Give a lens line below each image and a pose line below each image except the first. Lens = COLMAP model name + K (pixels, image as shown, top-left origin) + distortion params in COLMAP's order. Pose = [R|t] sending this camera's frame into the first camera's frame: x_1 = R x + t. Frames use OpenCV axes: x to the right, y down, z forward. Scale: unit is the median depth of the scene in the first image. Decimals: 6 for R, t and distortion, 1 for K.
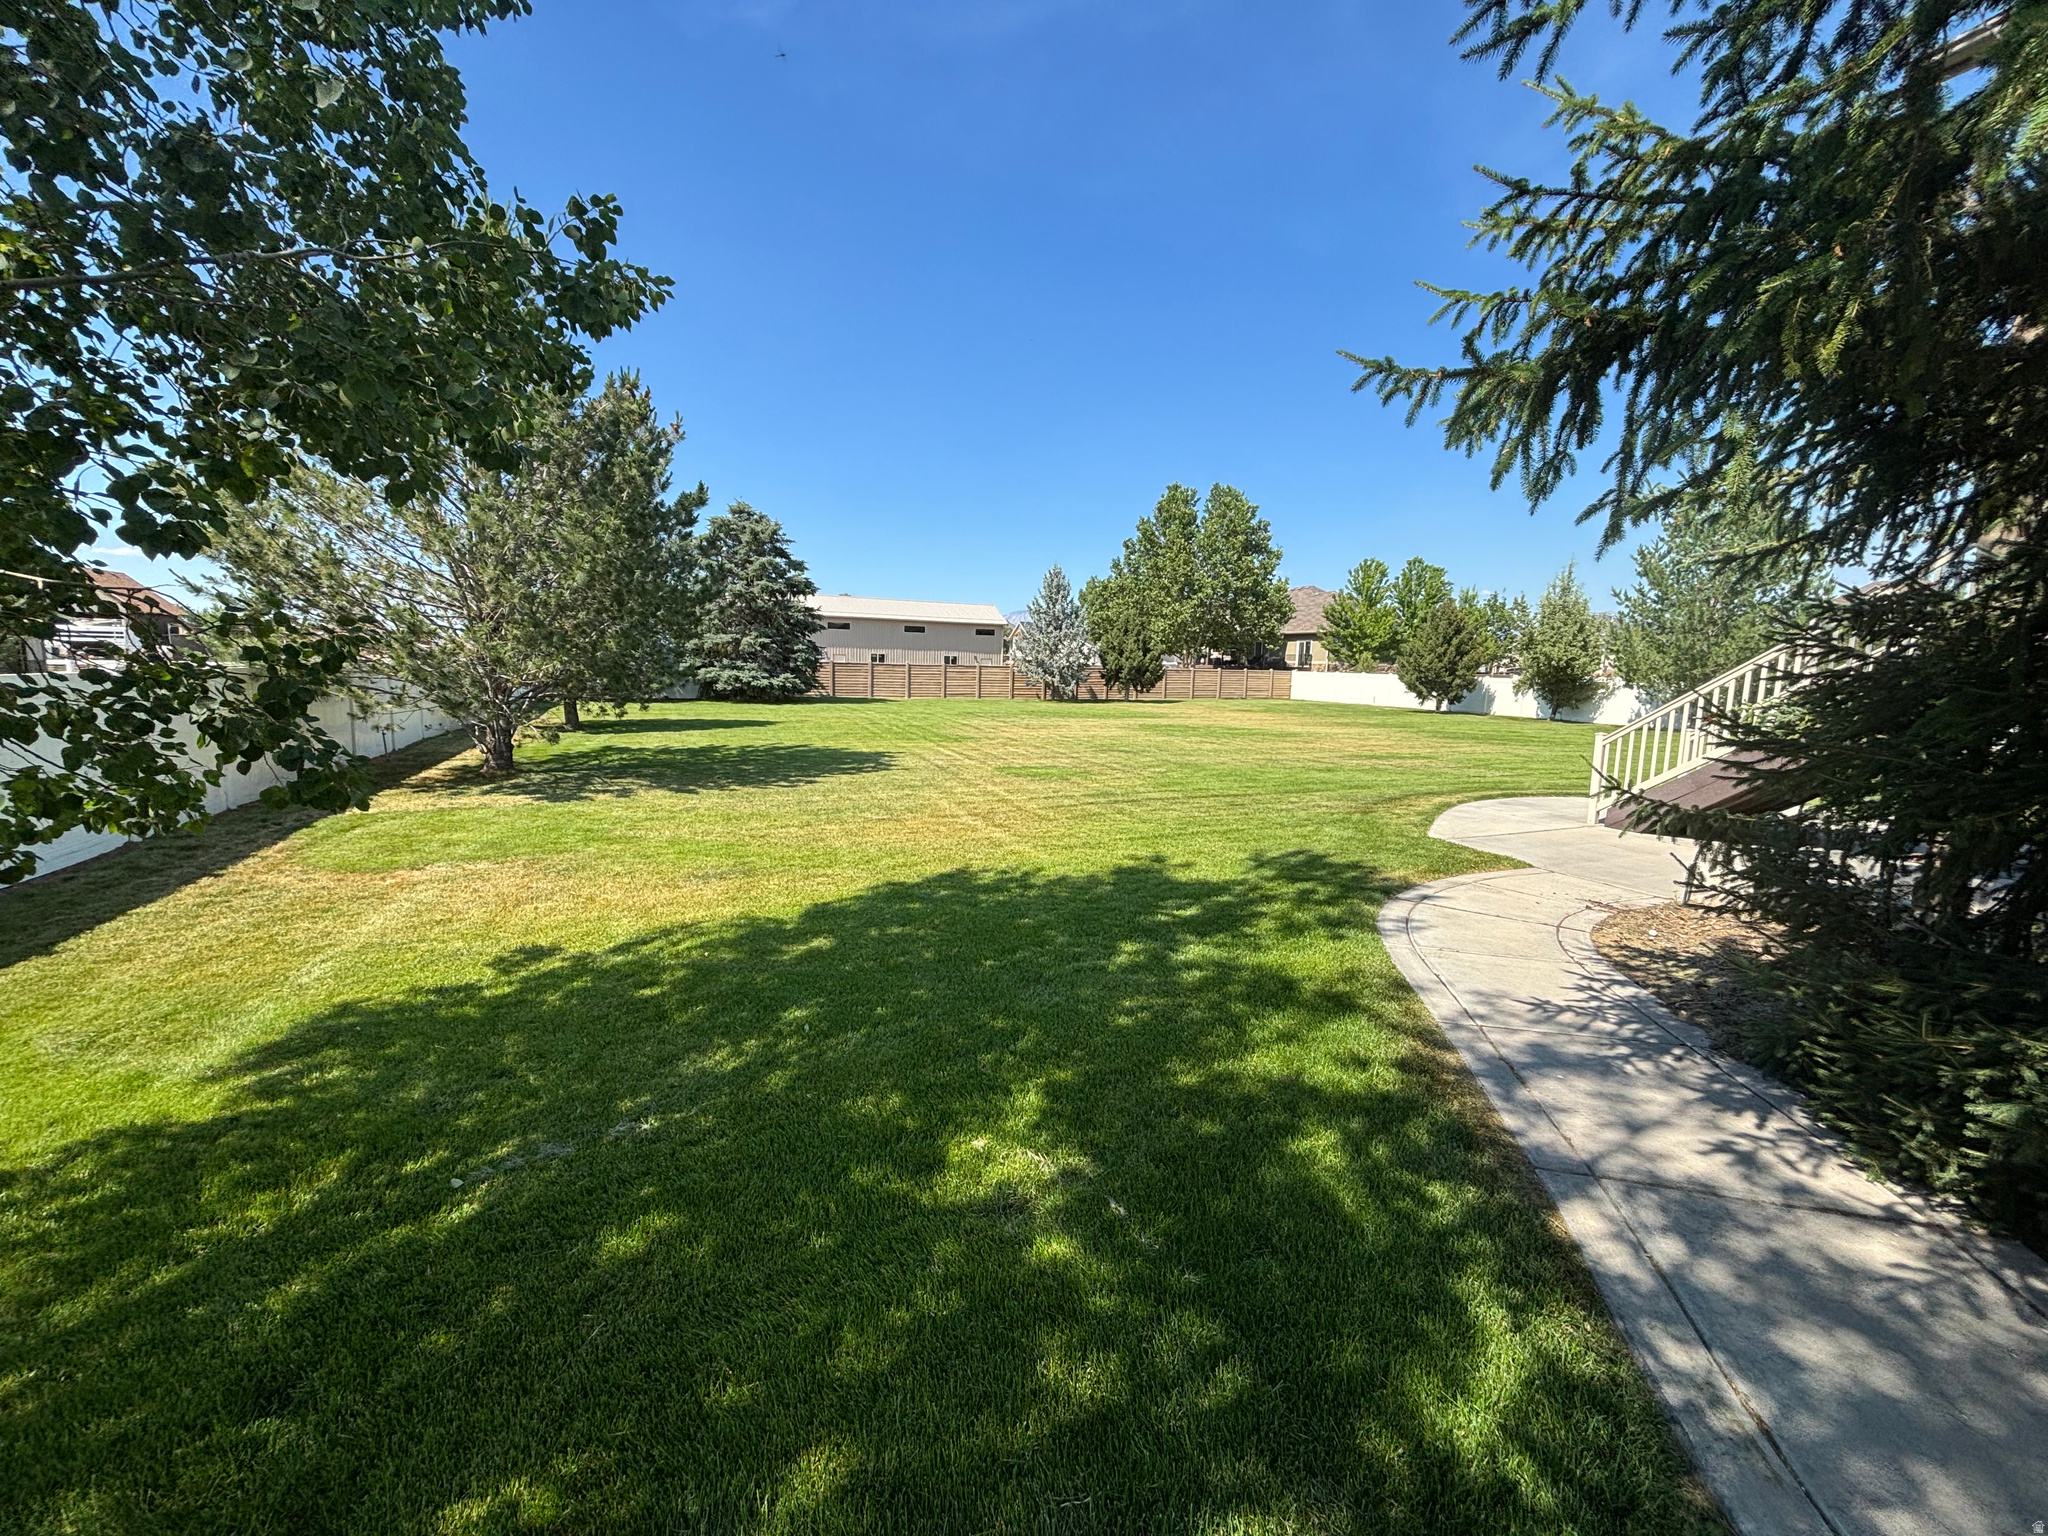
lens RADIAL K [[823.0, 0, 1026.8], [0, 823.0, 766.3], [0, 0, 1]] dist [0.004199, -0.002732]
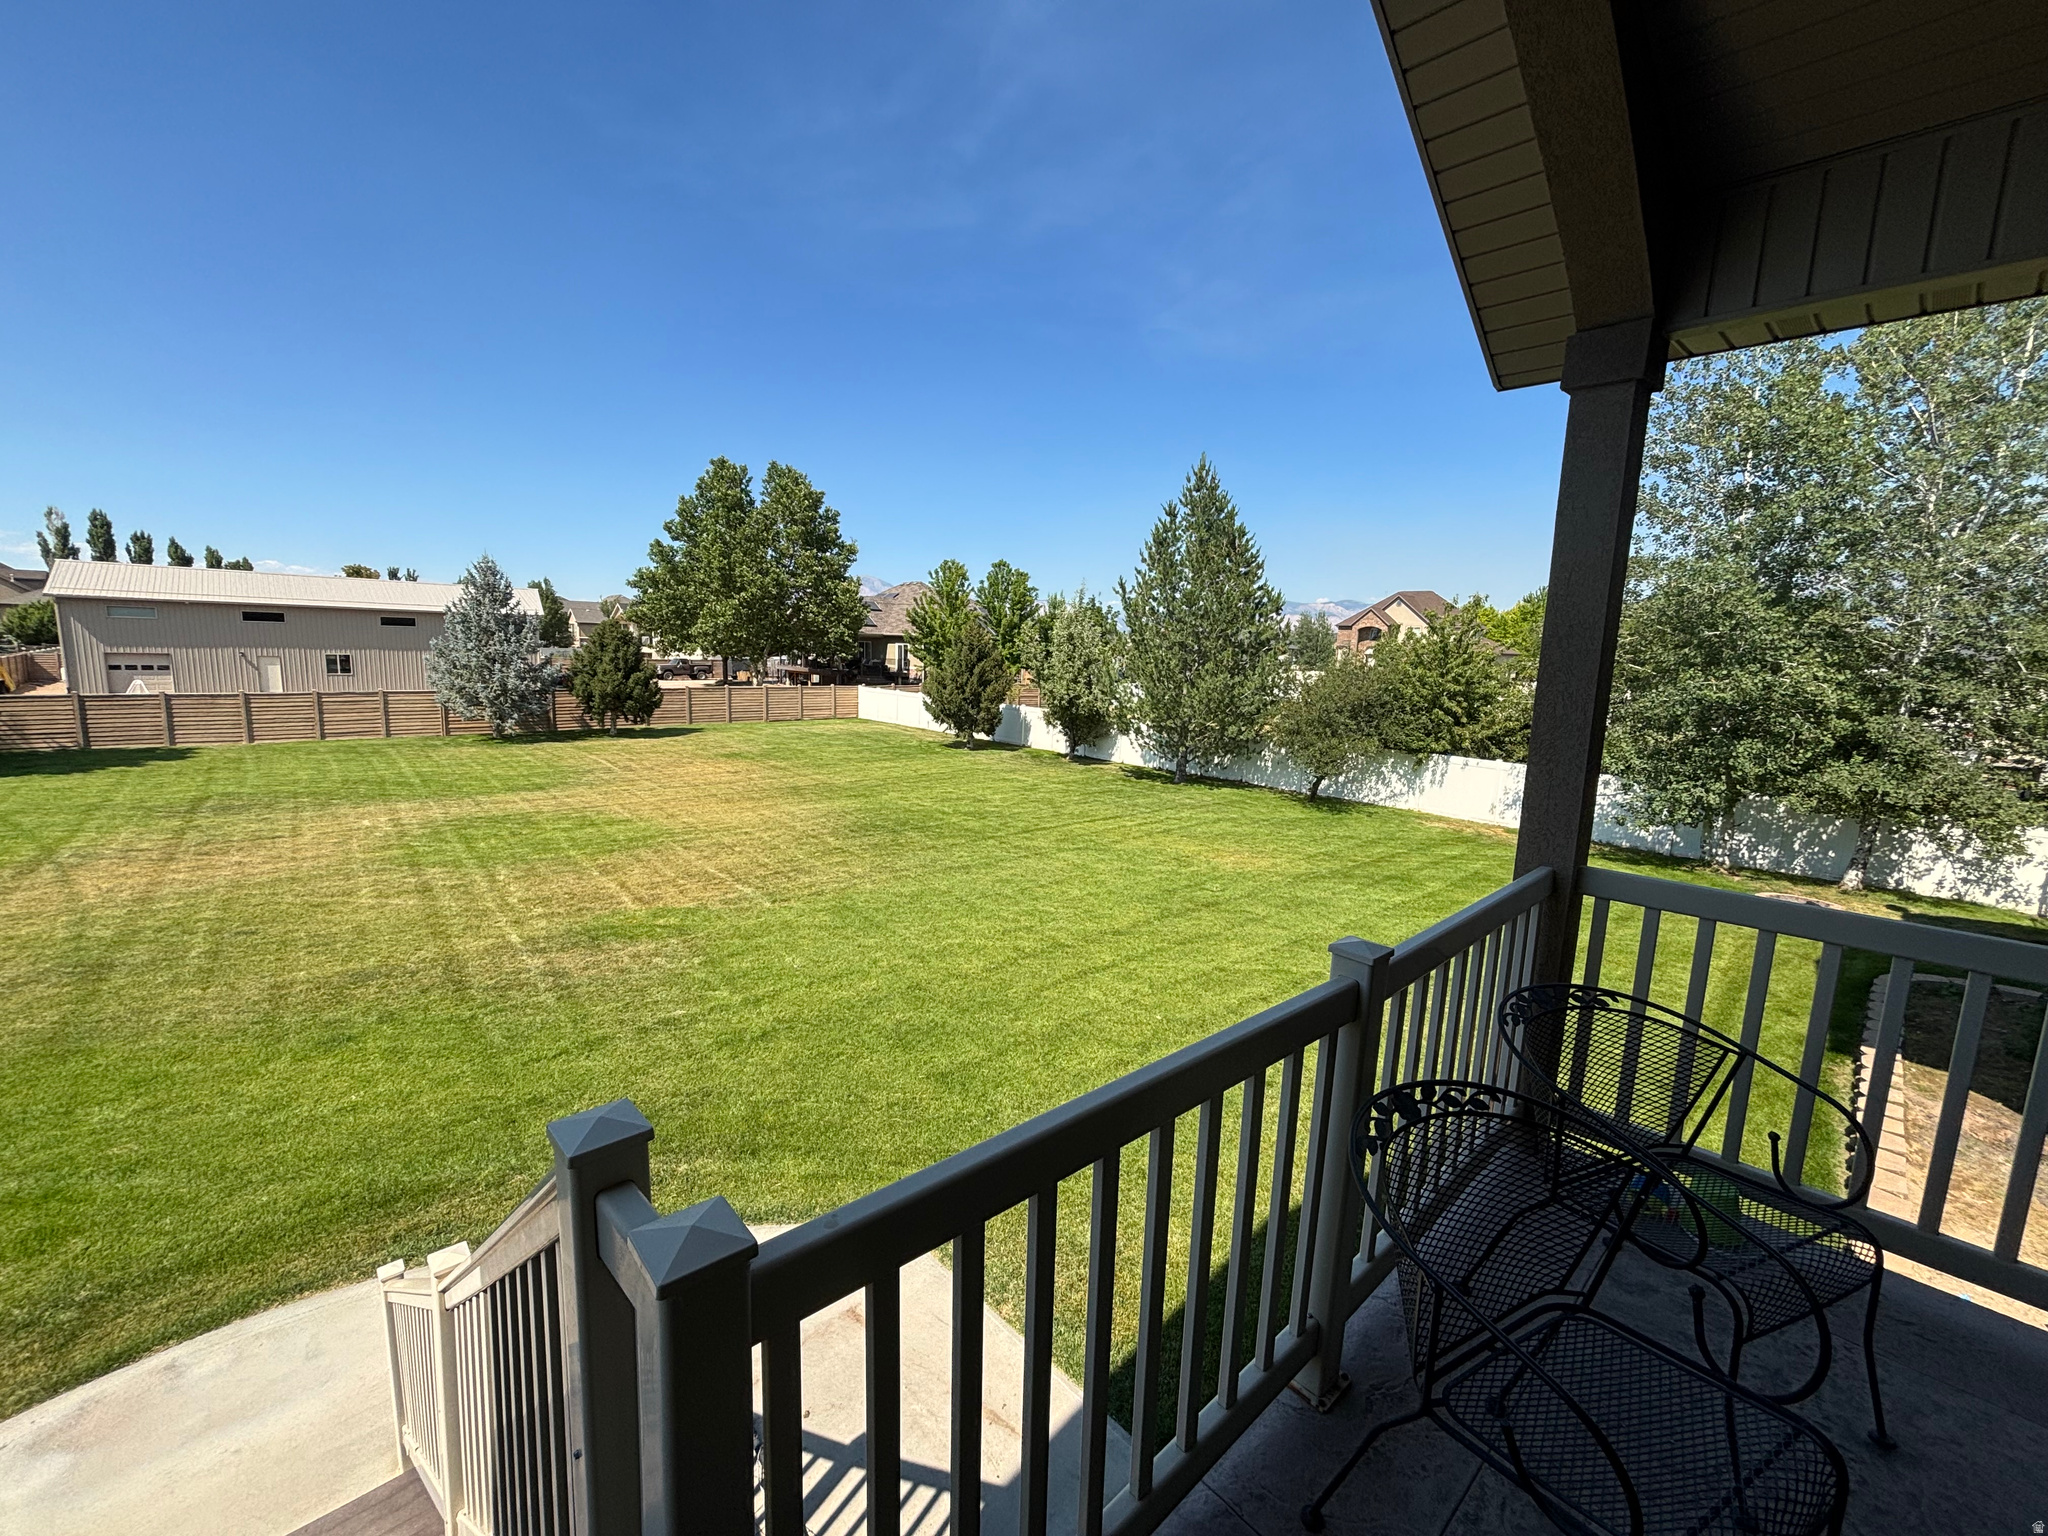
lens RADIAL K [[823.0, 0, 1021.4], [0, 823.0, 767.2], [0, 0, 1]] dist [0.004199, -0.002732]
pose [[0.939847, -0.042537, 0.338937, 0.182918], [0.031976, 0.998815, 0.036687, -0.054488], [-0.340096, -0.023642, 0.940093, 0.108991]]
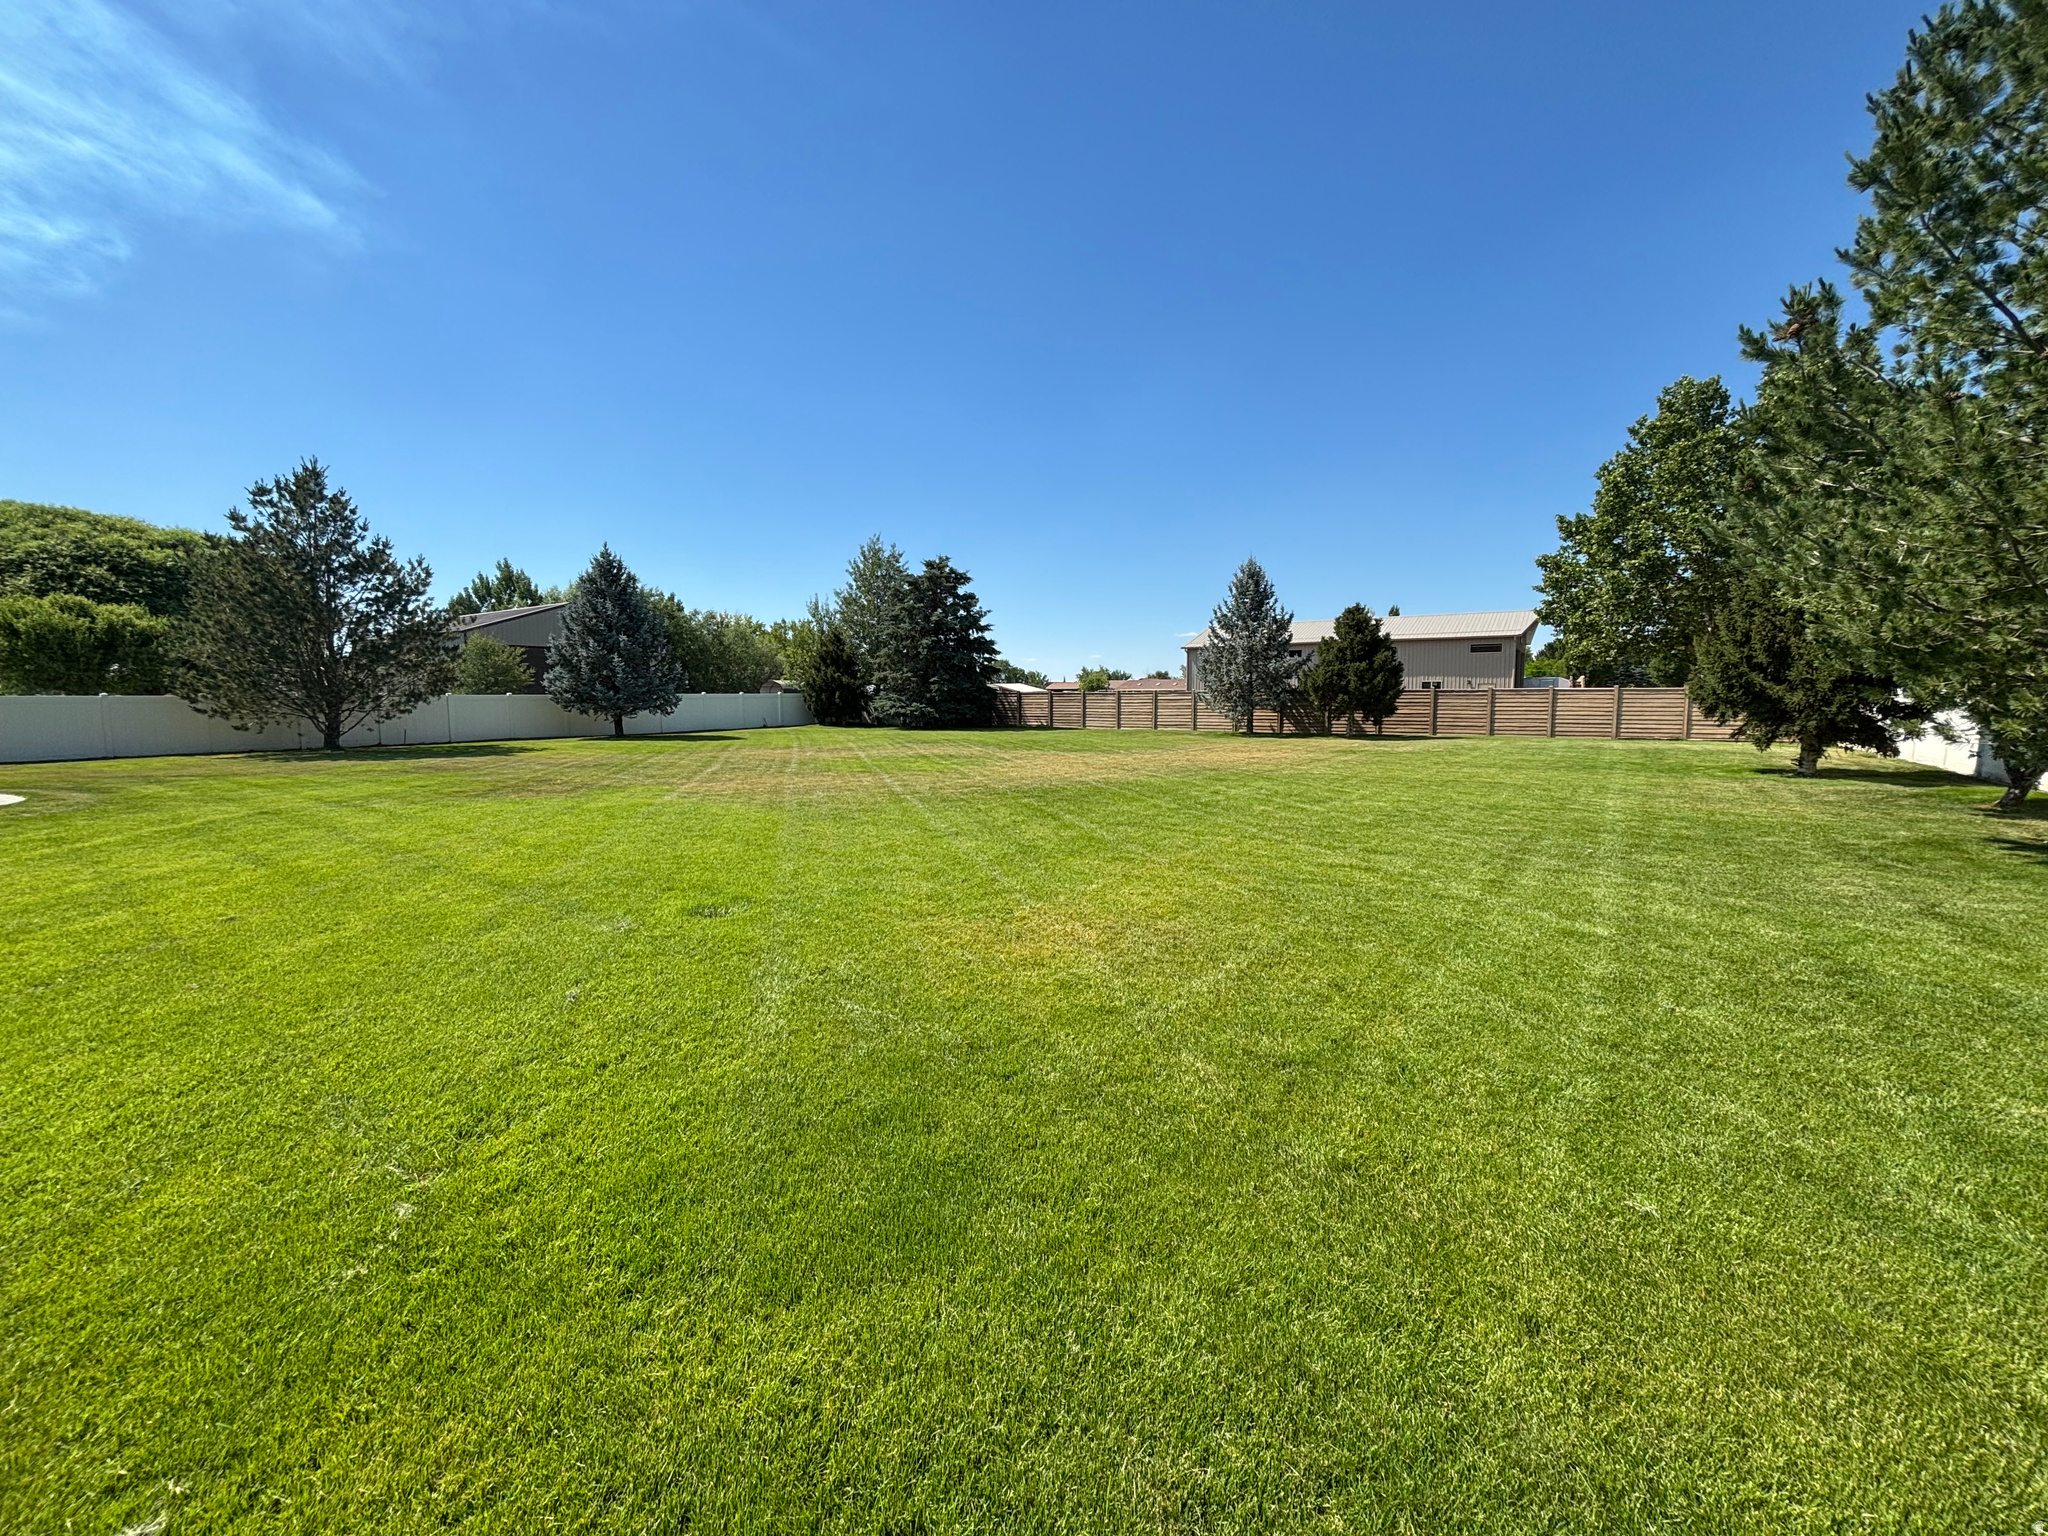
lens RADIAL K [[823.0, 0, 1010.2], [0, 823.0, 764.0], [0, 0, 1]] dist [0.004199, -0.002732]
pose [[0.560394, 0.046944, -0.826895, 0.446441], [-0.089867, 0.995944, -0.004363, -0.023074], [0.823336, 0.076756, 0.562340, 0.304804]]
